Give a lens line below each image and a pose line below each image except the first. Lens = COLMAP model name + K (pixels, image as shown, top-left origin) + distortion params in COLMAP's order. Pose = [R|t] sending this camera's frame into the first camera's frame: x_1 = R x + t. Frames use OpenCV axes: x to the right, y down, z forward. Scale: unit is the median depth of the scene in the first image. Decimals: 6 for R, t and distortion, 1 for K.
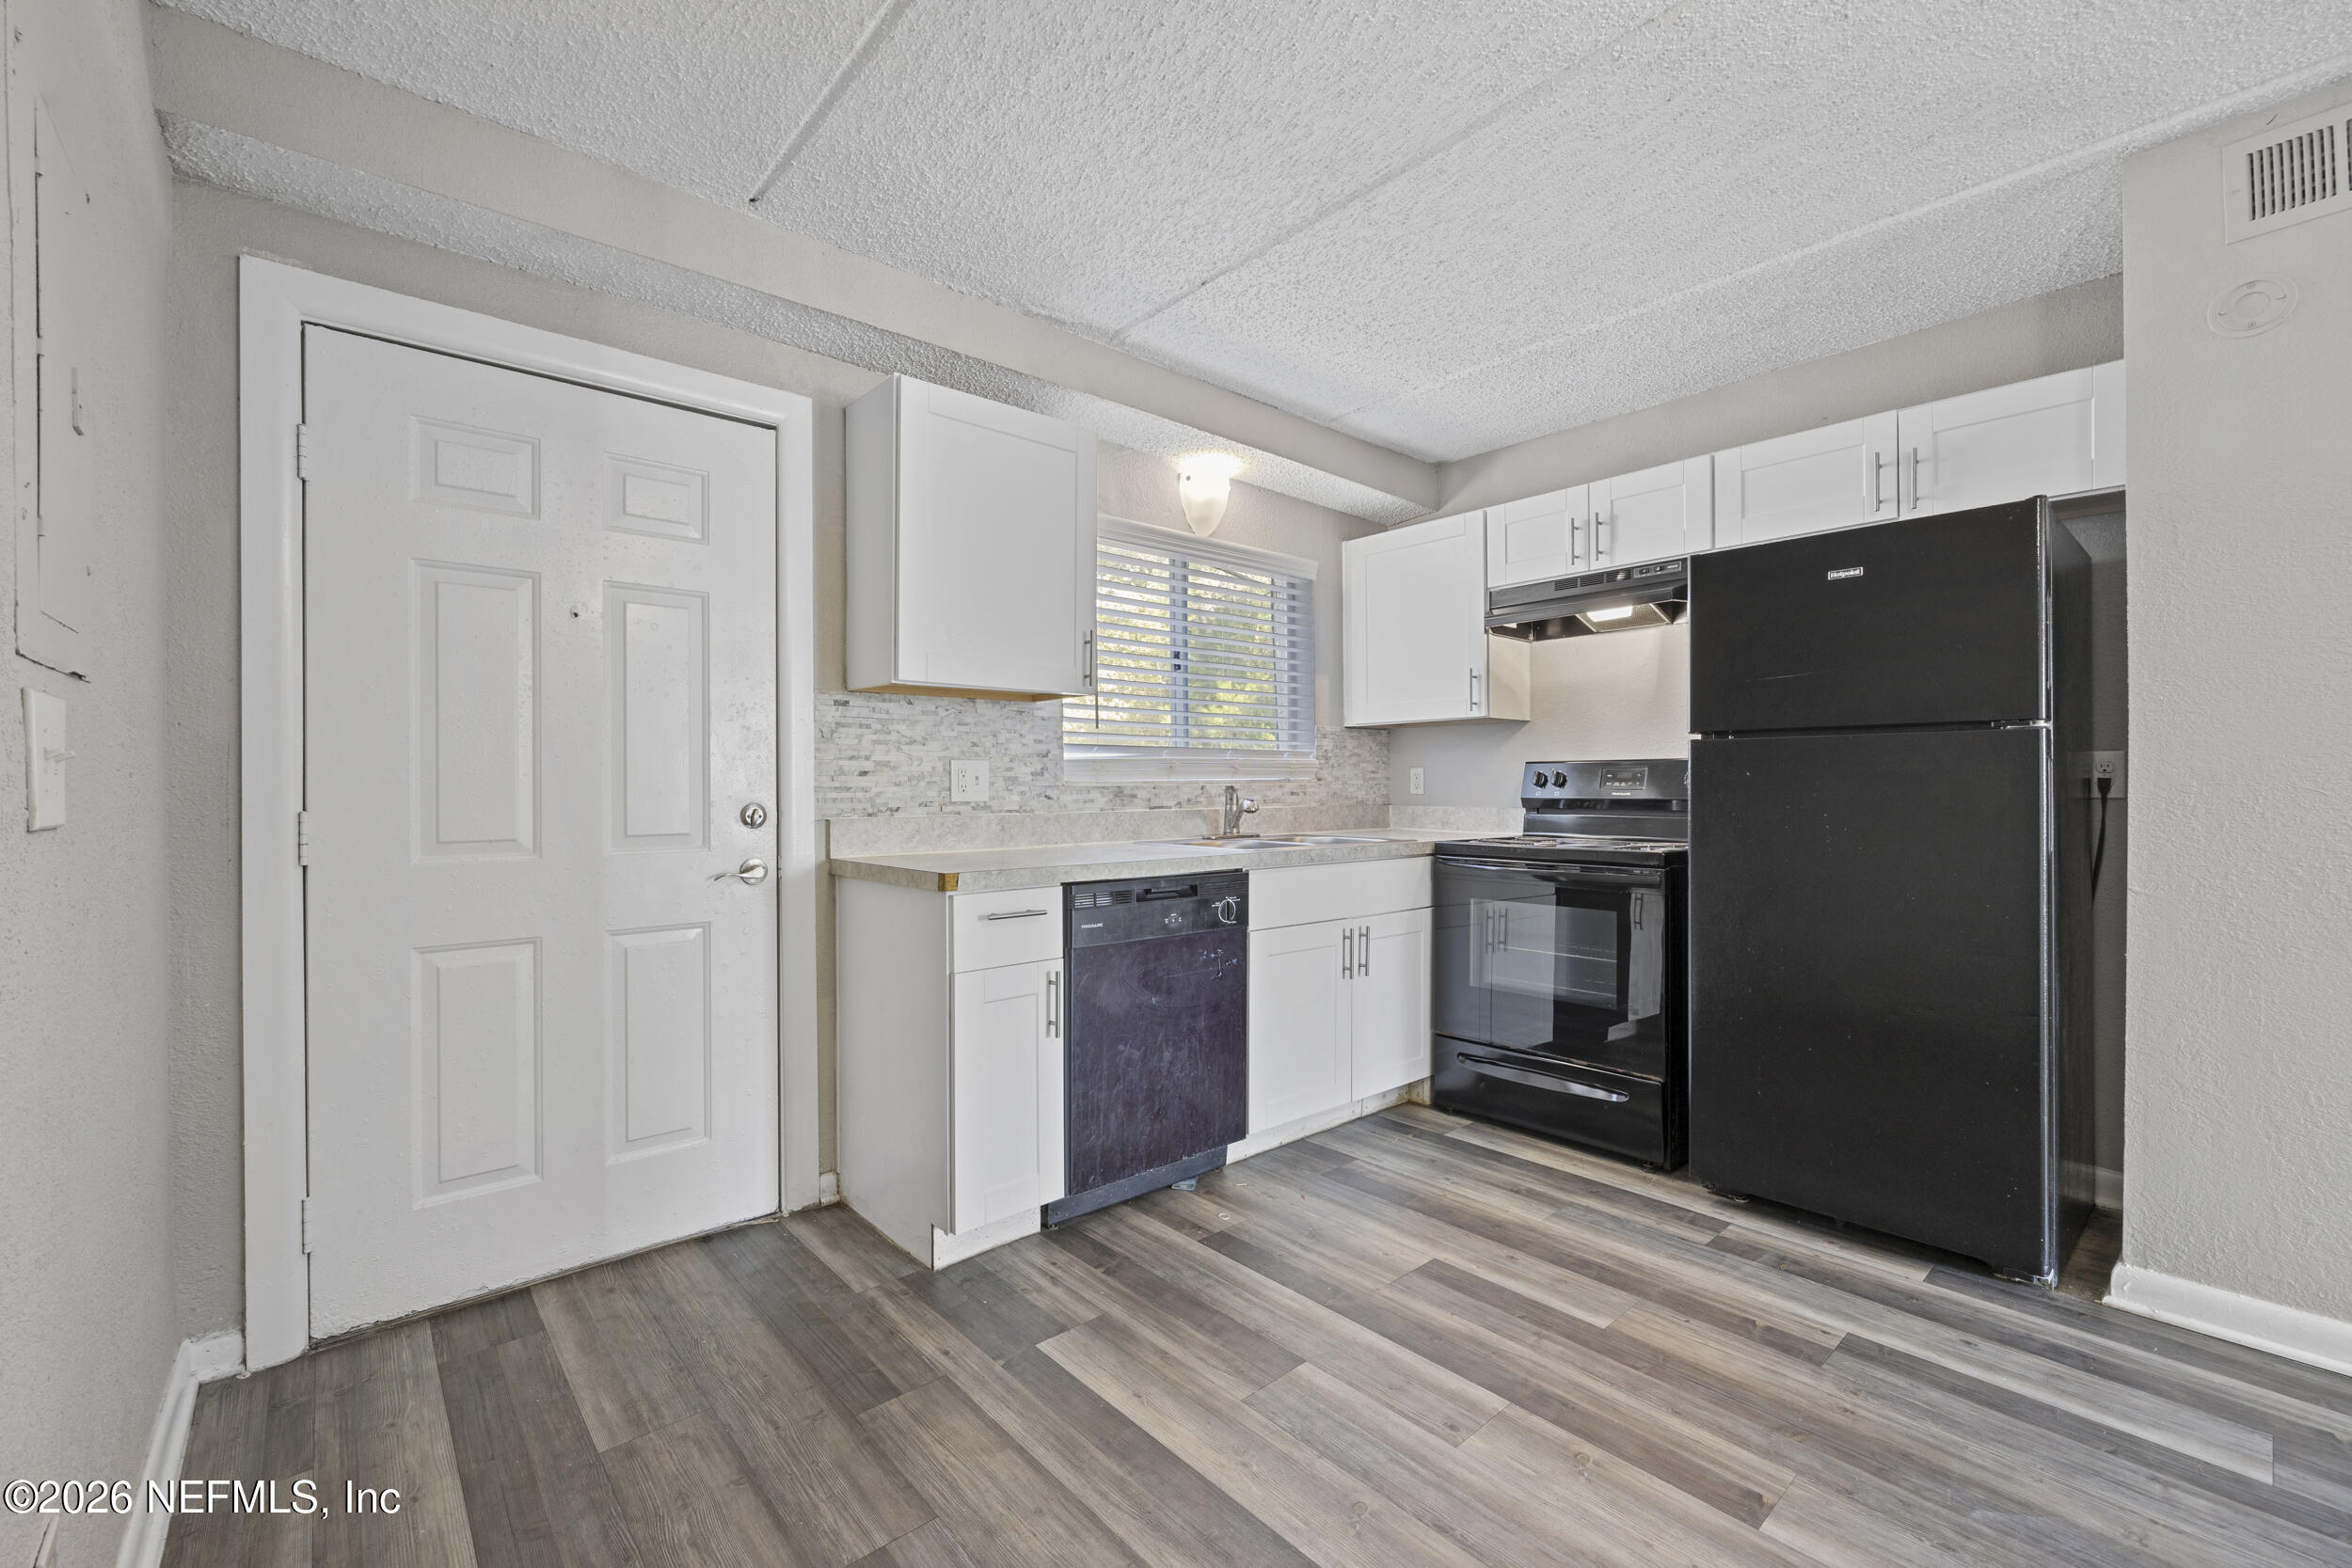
lens RADIAL K [[965.7, 0, 1174.0], [0, 965.7, 784.3], [0, 0, 1]] dist [-0.002172, 0.000381]
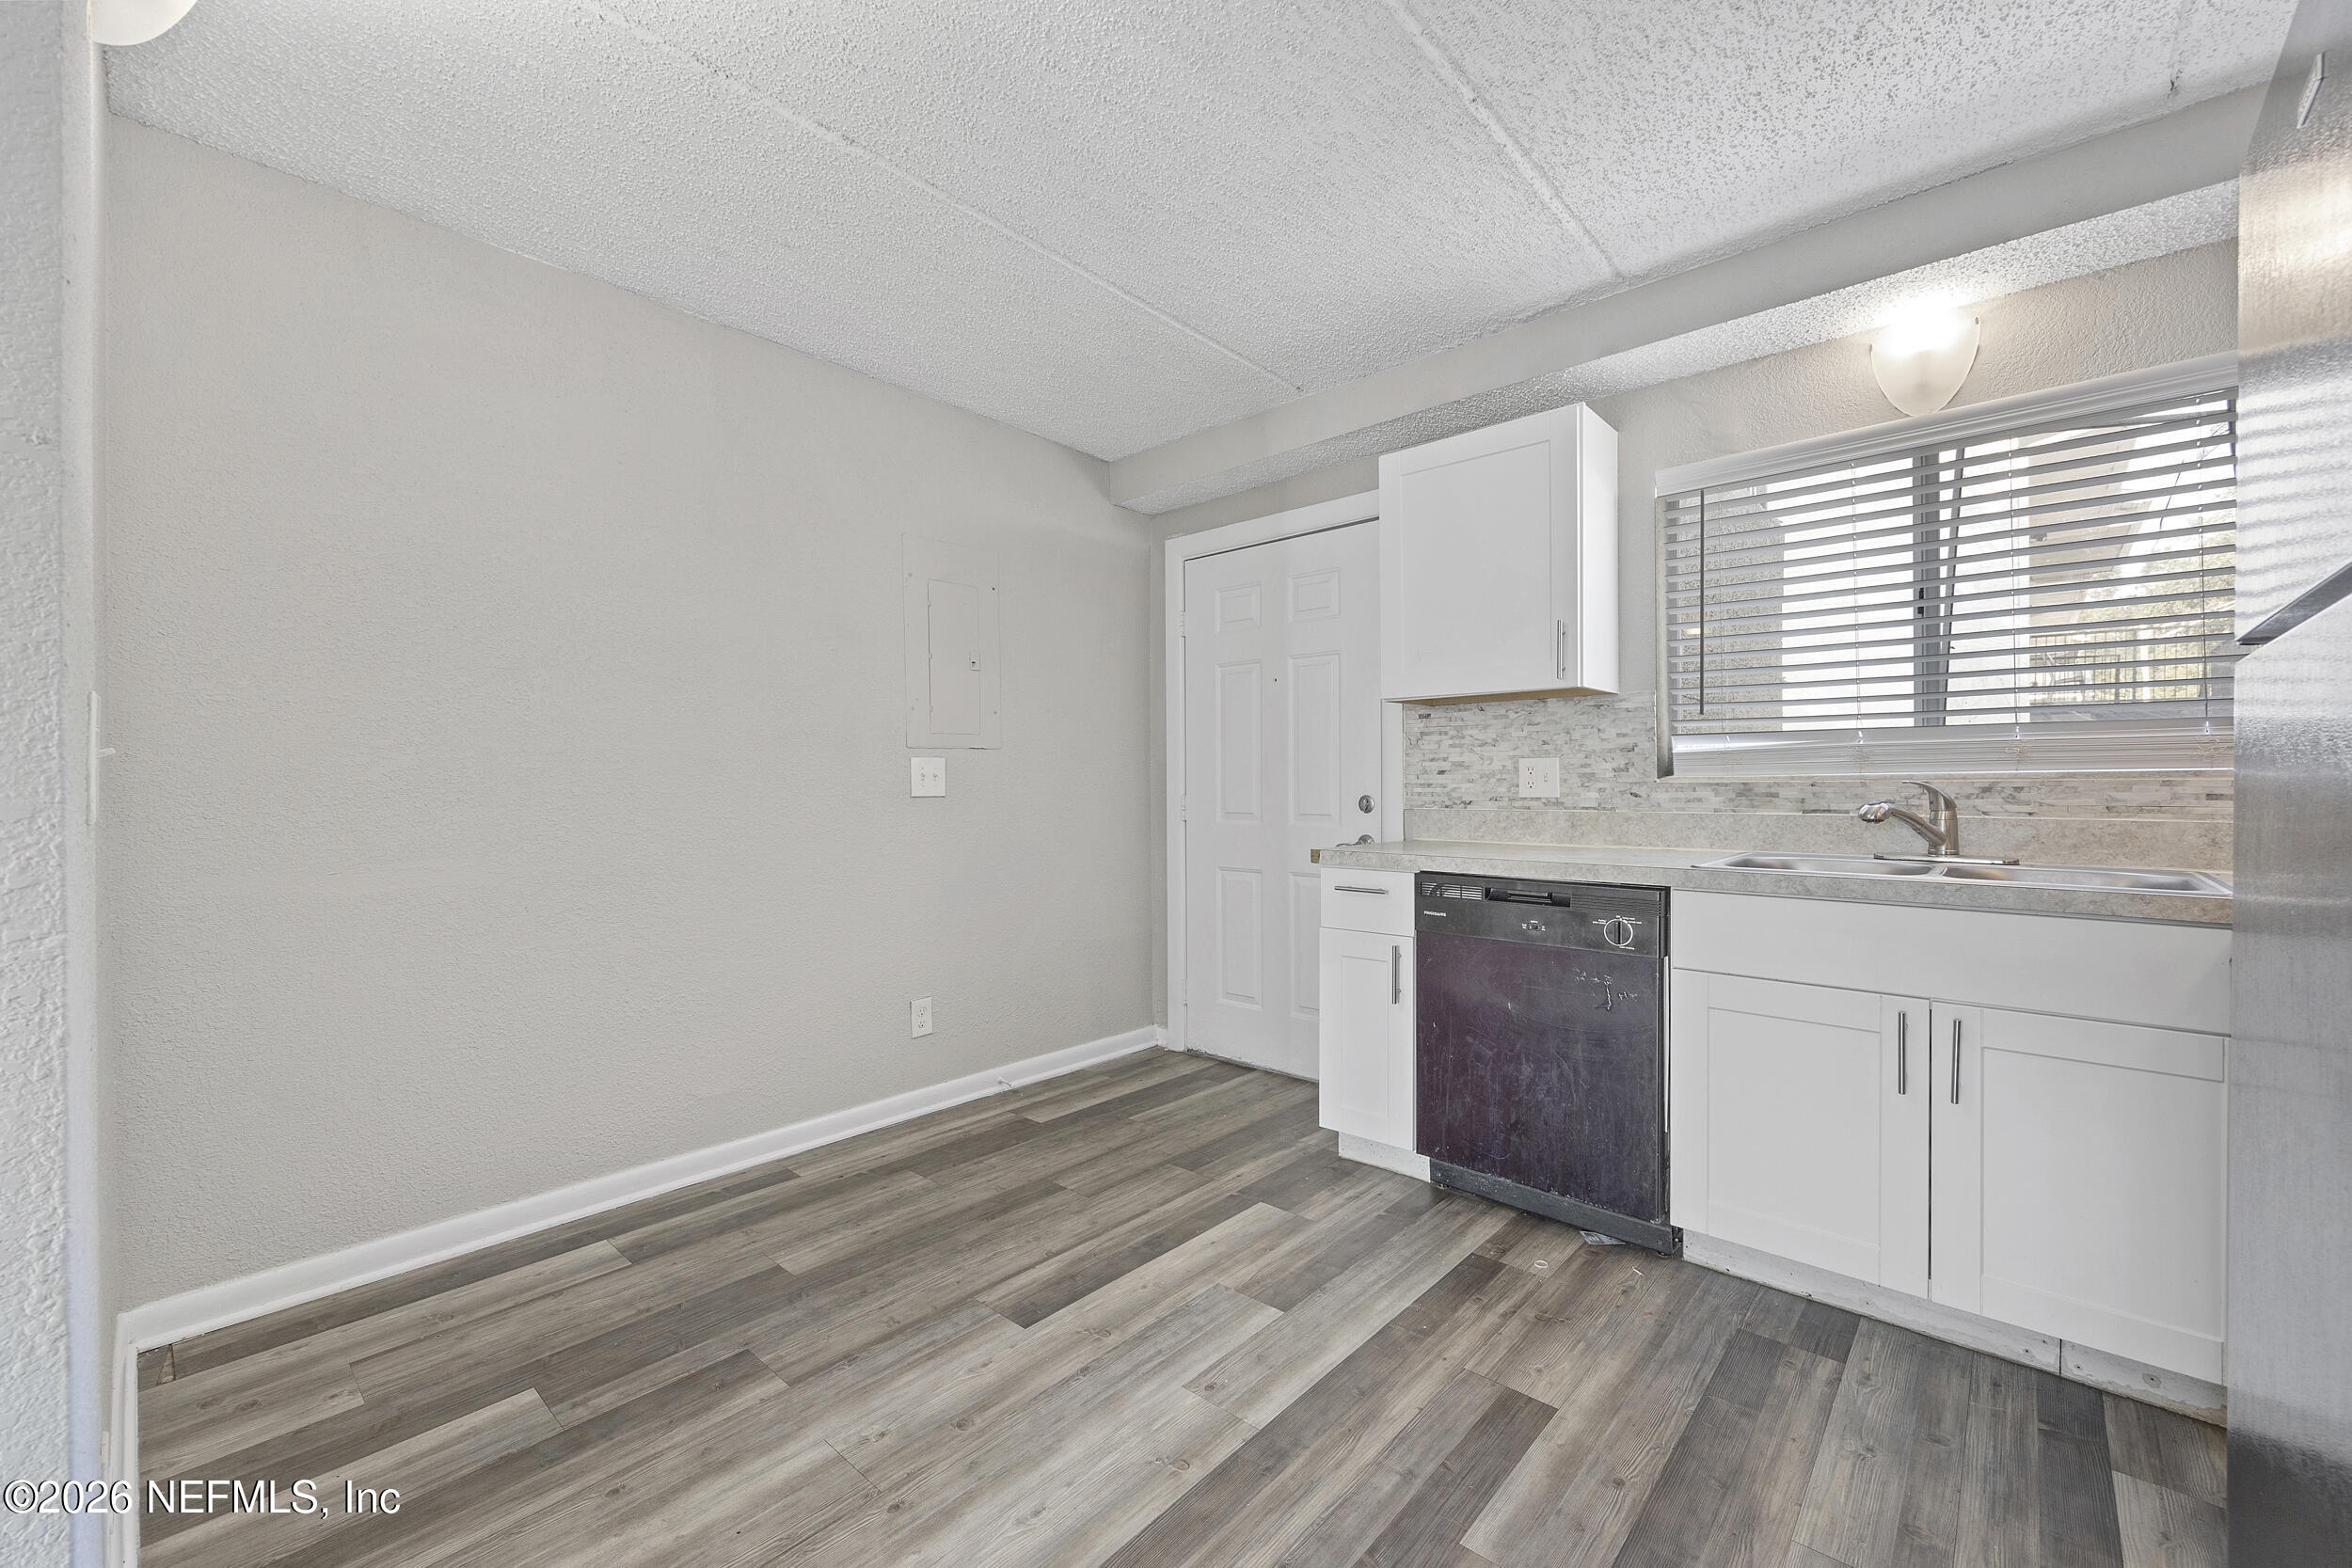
lens RADIAL K [[965.7, 0, 1191.3], [0, 965.7, 781.4], [0, 0, 1]] dist [-0.002172, 0.000381]
pose [[0.123474, 0.000616, -0.992348, 0.915801], [0.003725, 0.999992, 0.001084, -0.002323], [0.992341, -0.003830, 0.123471, 0.579575]]
